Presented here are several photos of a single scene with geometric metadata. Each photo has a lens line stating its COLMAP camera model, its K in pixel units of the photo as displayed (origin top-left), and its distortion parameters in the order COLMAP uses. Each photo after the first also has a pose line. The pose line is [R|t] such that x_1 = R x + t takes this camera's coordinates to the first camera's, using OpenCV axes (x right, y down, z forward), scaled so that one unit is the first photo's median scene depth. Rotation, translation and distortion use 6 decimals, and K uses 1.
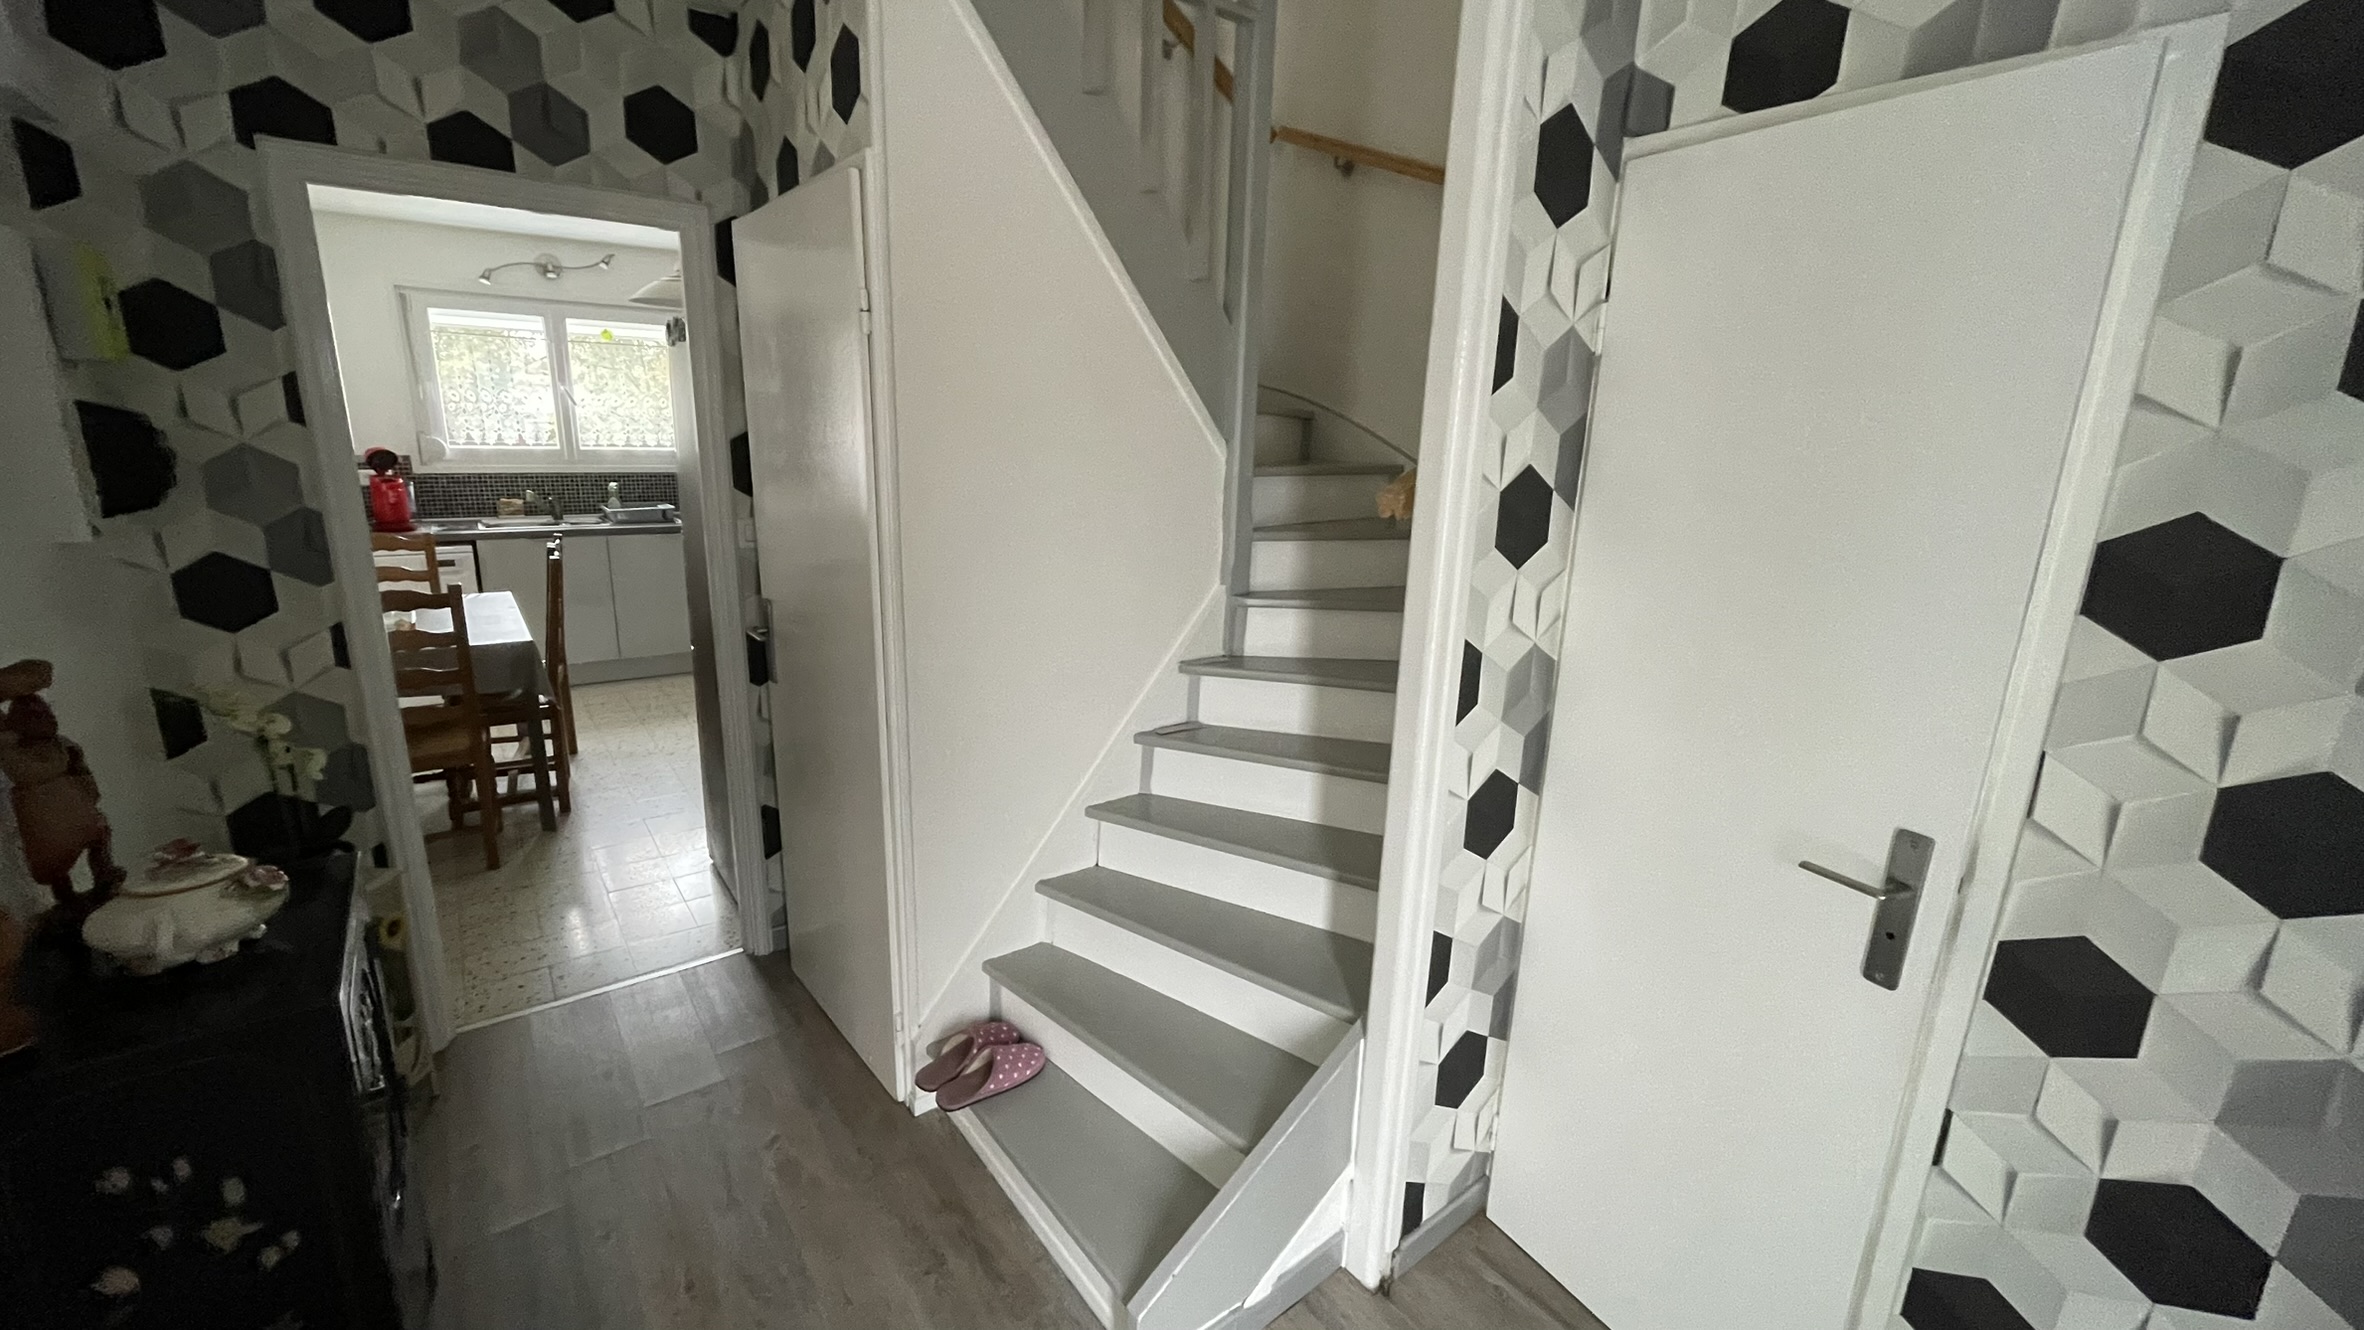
lens RADIAL K [[987.2, 0, 1182.0], [0, 987.2, 665.0], [0, 0, 1]] dist [0.000281, 0.000007]
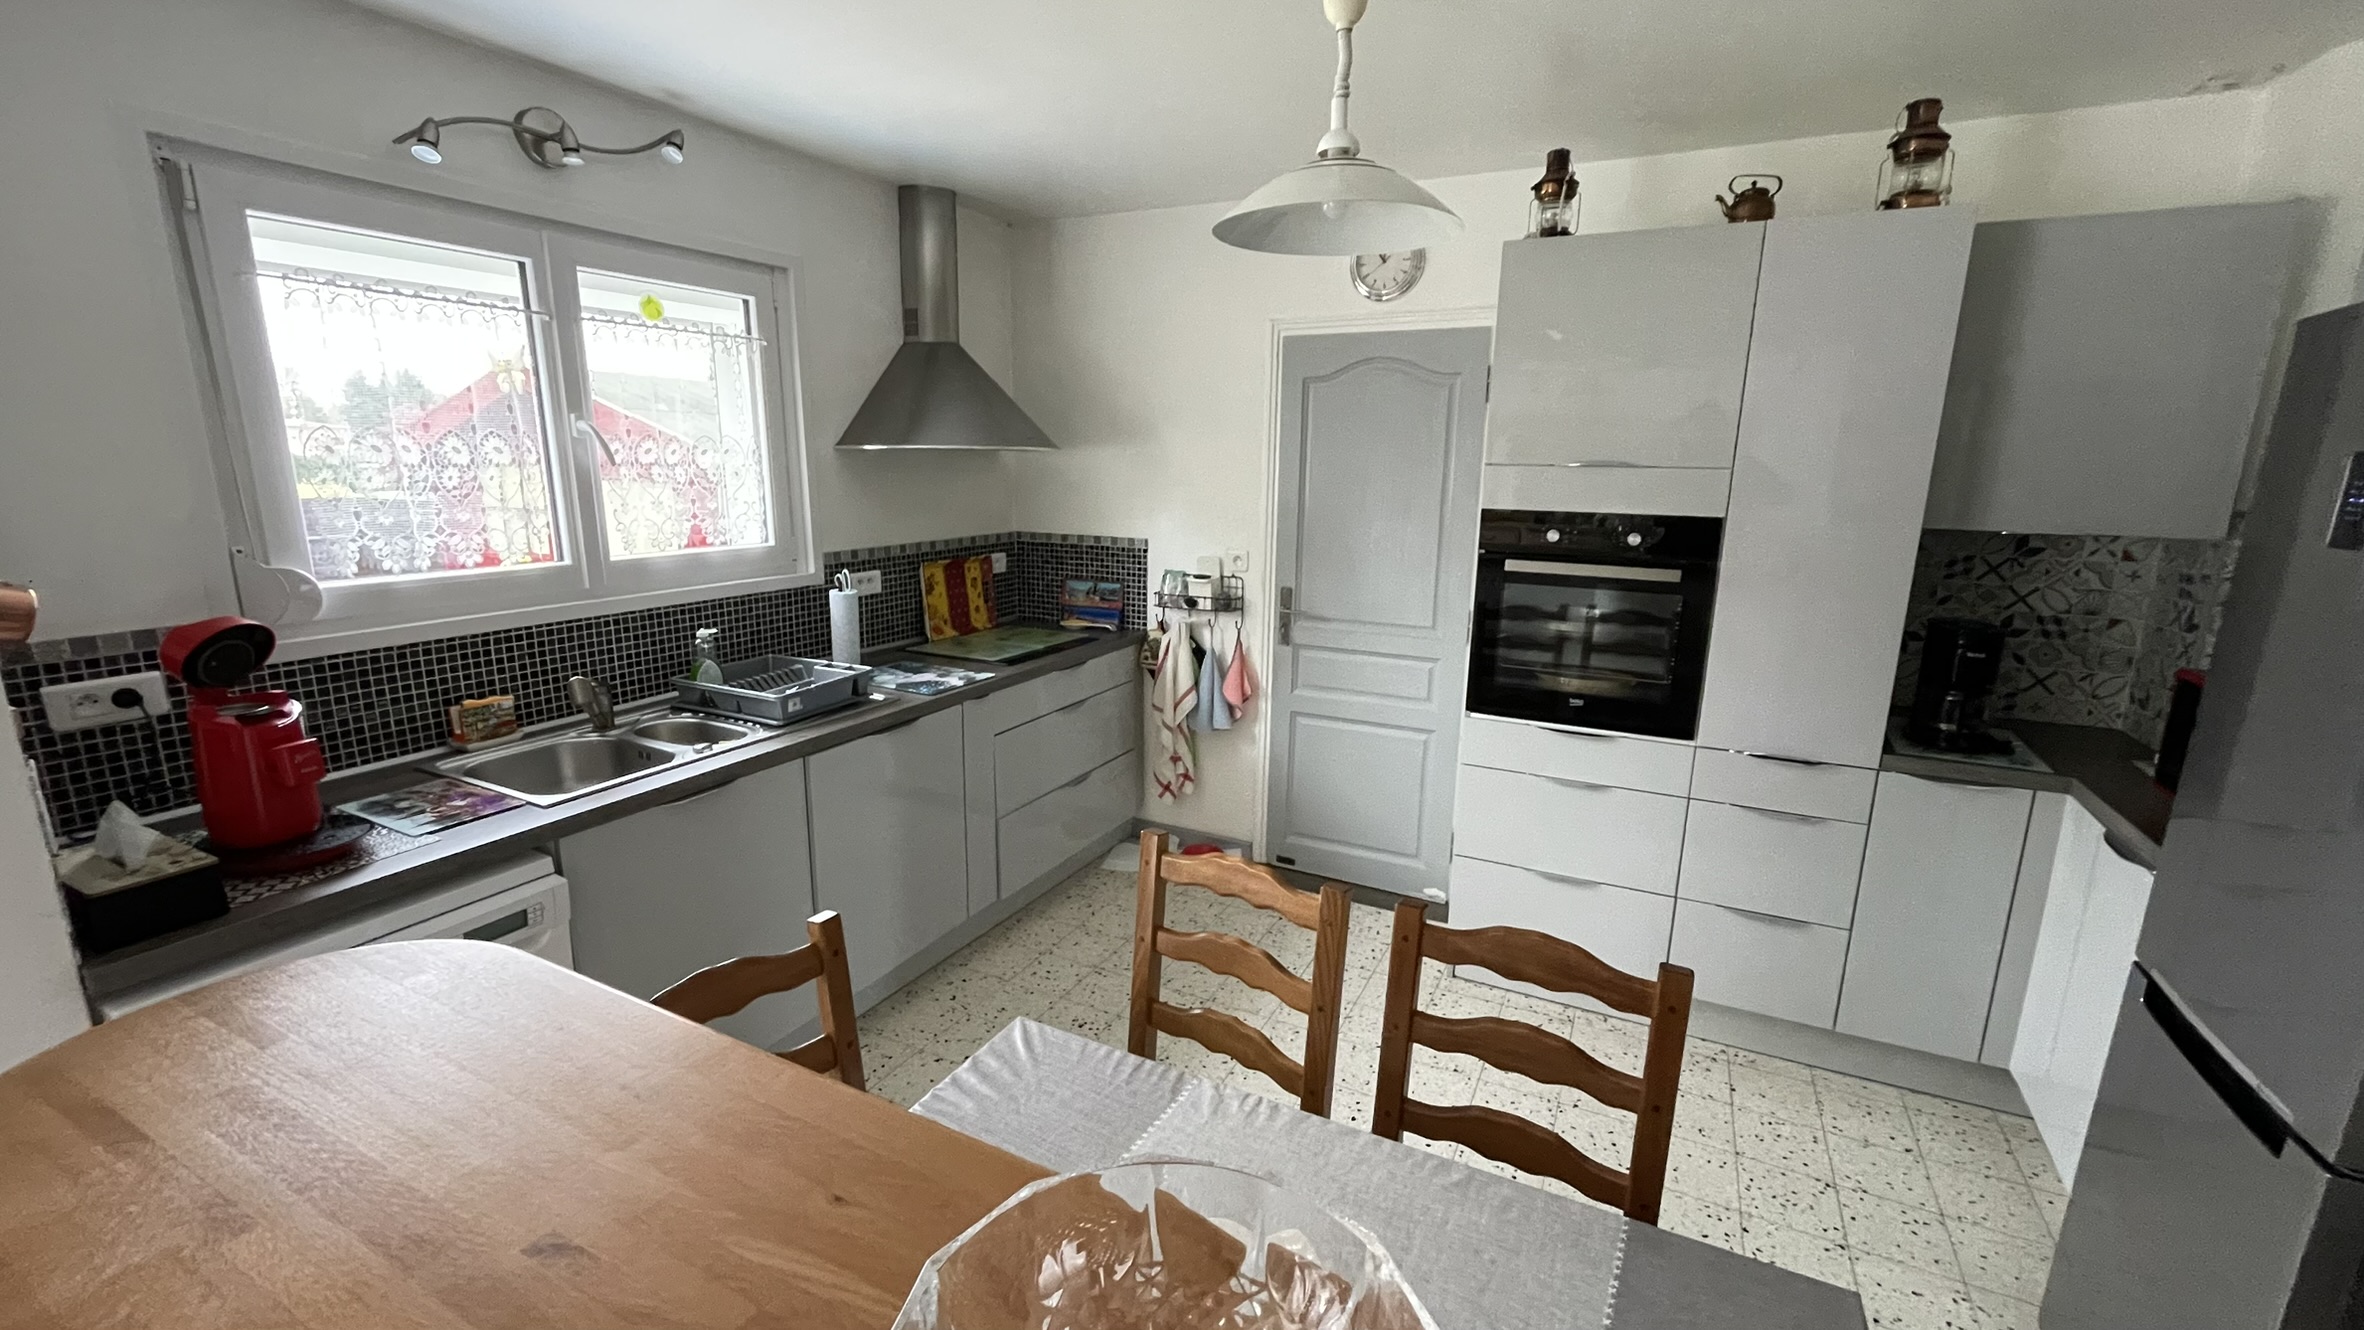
lens RADIAL K [[948.2, 0, 1182.0], [0, 948.2, 665.0], [0, 0, 1]] dist [0.001134, 0.000069]
pose [[0.908116, -0.120608, 0.400972, -0.570040], [0.129570, 0.991559, 0.004802, -0.144869], [-0.398166, 0.047594, 0.916078, 0.519015]]
